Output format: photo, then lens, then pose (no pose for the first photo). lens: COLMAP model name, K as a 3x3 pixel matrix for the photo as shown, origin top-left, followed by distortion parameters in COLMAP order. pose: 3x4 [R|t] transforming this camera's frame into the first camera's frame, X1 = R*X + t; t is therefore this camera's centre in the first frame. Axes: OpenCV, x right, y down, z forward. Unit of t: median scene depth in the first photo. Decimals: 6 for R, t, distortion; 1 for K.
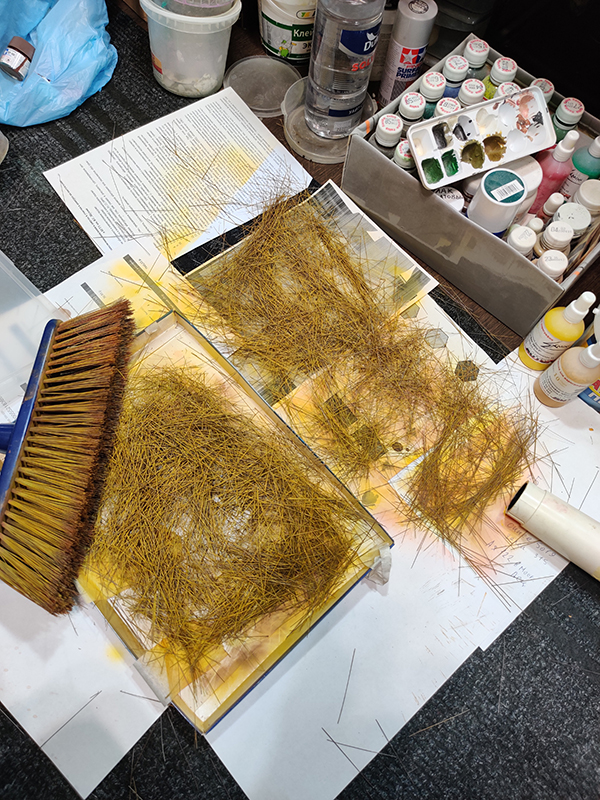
lens RADIAL K [[618.2, 0, 300.0], [0, 618.2, 400.0], [0, 0, 1]] dist [0.006544, 0.002030]
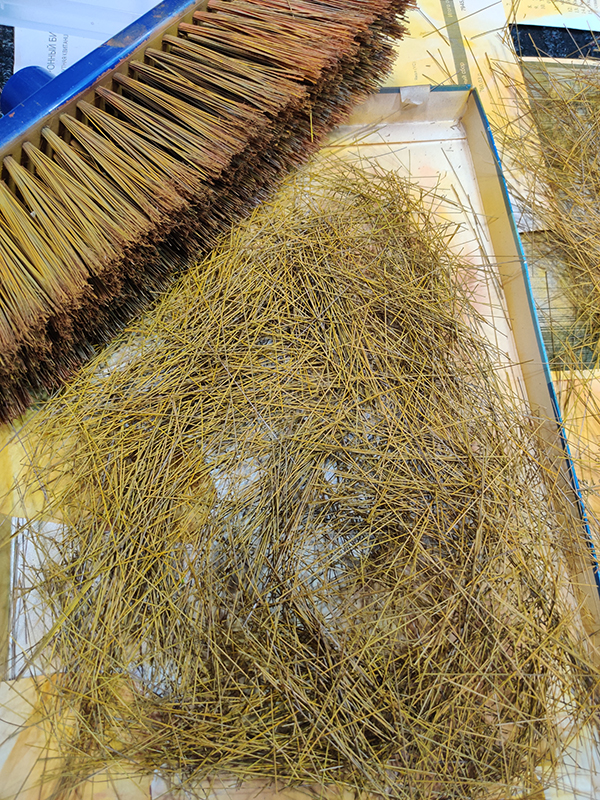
lens RADIAL K [[618.2, 0, 300.0], [0, 618.2, 400.0], [0, 0, 1]] dist [0.006544, 0.002030]
pose [[0.806742, 0.571221, -0.151240, -0.108612], [-0.557435, 0.820615, 0.125928, 0.070387], [0.196042, -0.017285, 0.980443, 0.533371]]
